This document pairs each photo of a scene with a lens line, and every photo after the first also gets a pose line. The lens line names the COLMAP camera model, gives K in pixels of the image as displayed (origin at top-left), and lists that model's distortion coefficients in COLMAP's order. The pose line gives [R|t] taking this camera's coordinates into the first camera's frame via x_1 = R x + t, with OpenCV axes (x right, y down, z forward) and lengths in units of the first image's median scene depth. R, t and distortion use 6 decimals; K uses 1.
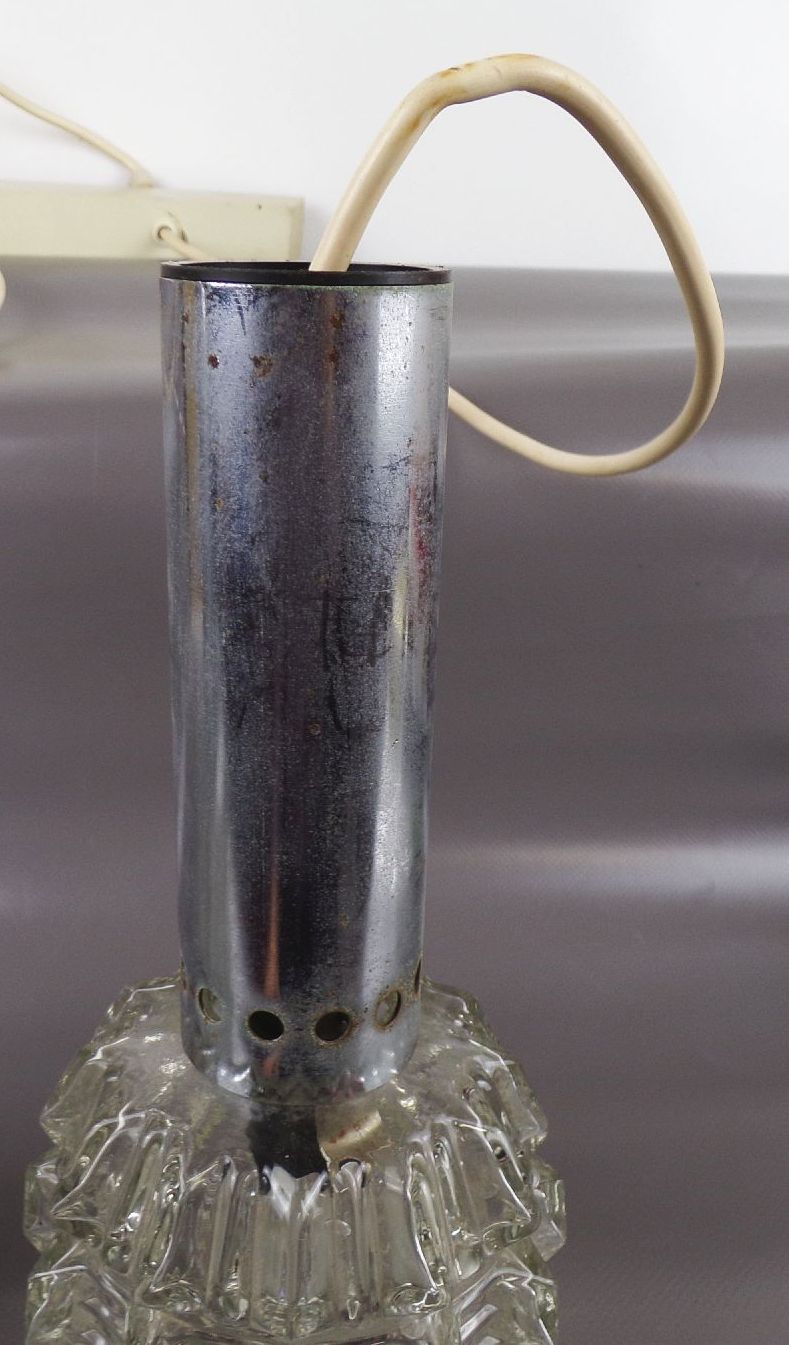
lens RADIAL K [[1174.4, 0, 323.1], [0, 1174.4, 662.5], [0, 0, 1]] dist [-0.002916, -0.013984]
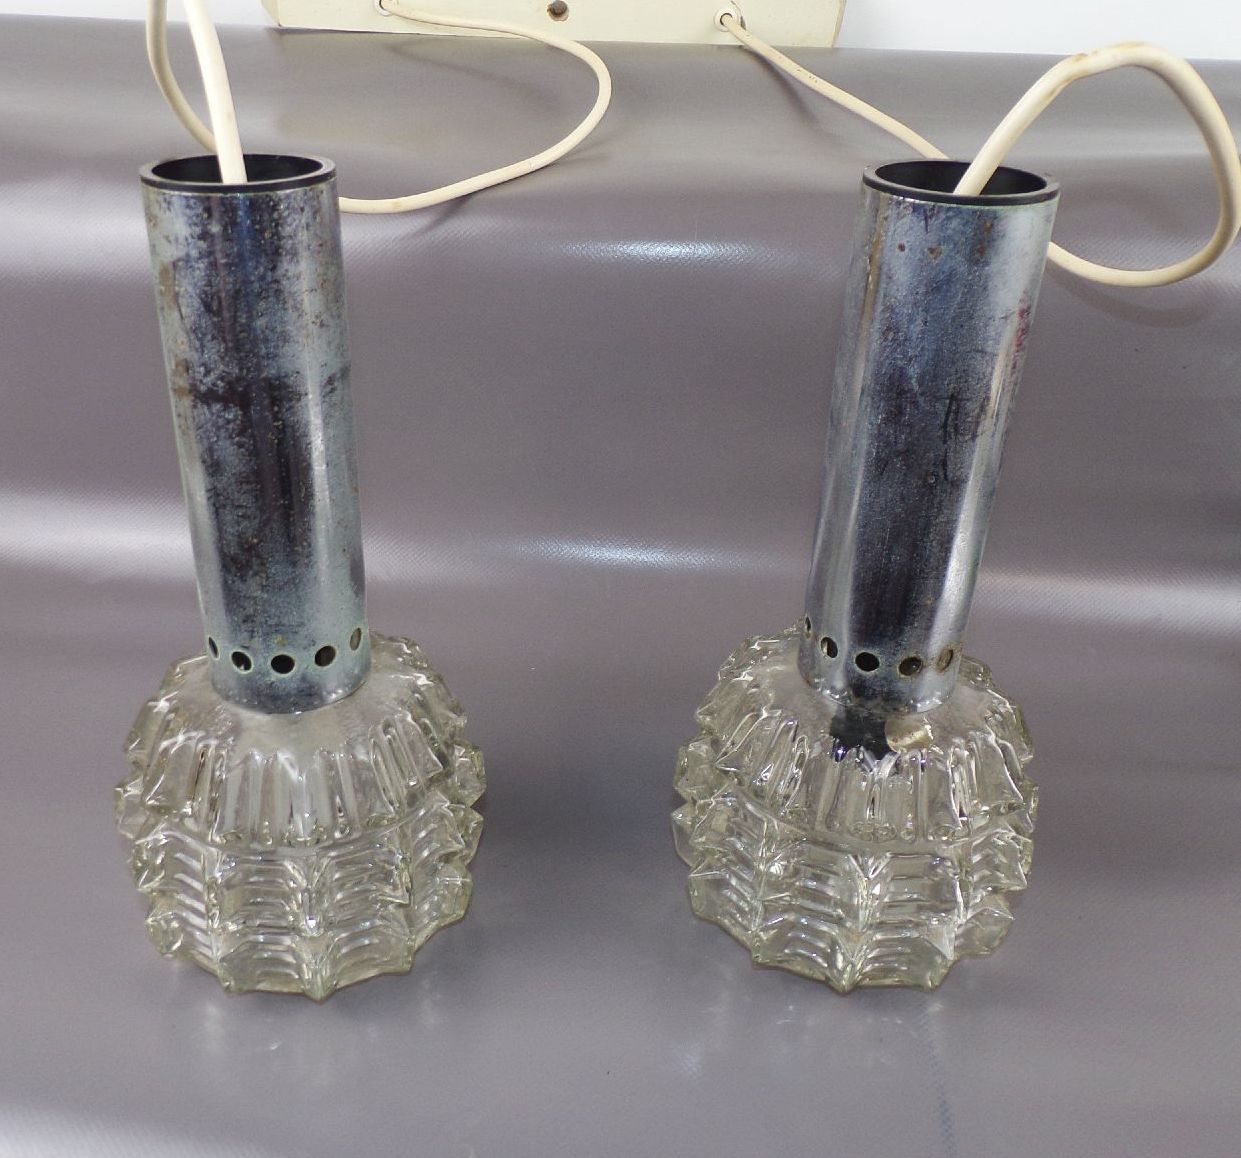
lens RADIAL K [[1060.4, 0, 619.7], [0, 1060.4, 586.7], [0, 0, 1]] dist [-0.001496, 0.005183]
pose [[0.985240, 0.083148, -0.149625, -0.177435], [-0.055928, 0.982492, 0.177715, -0.029474], [0.161782, -0.166724, 0.972641, -0.450798]]
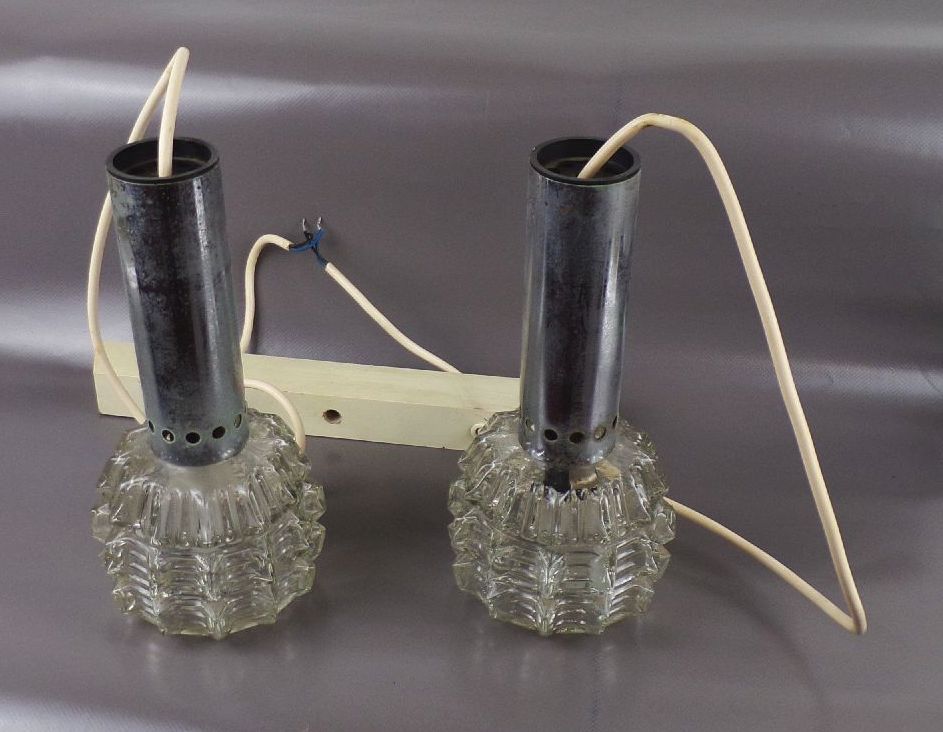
lens RADIAL K [[914.7, 0, 472.7], [0, 914.7, 363.6], [0, 0, 1]] dist [-0.005000, 0.000000]
pose [[0.982971, 0.088362, -0.161124, 0.095386], [-0.050918, 0.973440, 0.223206, -0.293907], [0.176567, -0.211201, 0.961363, -0.963243]]
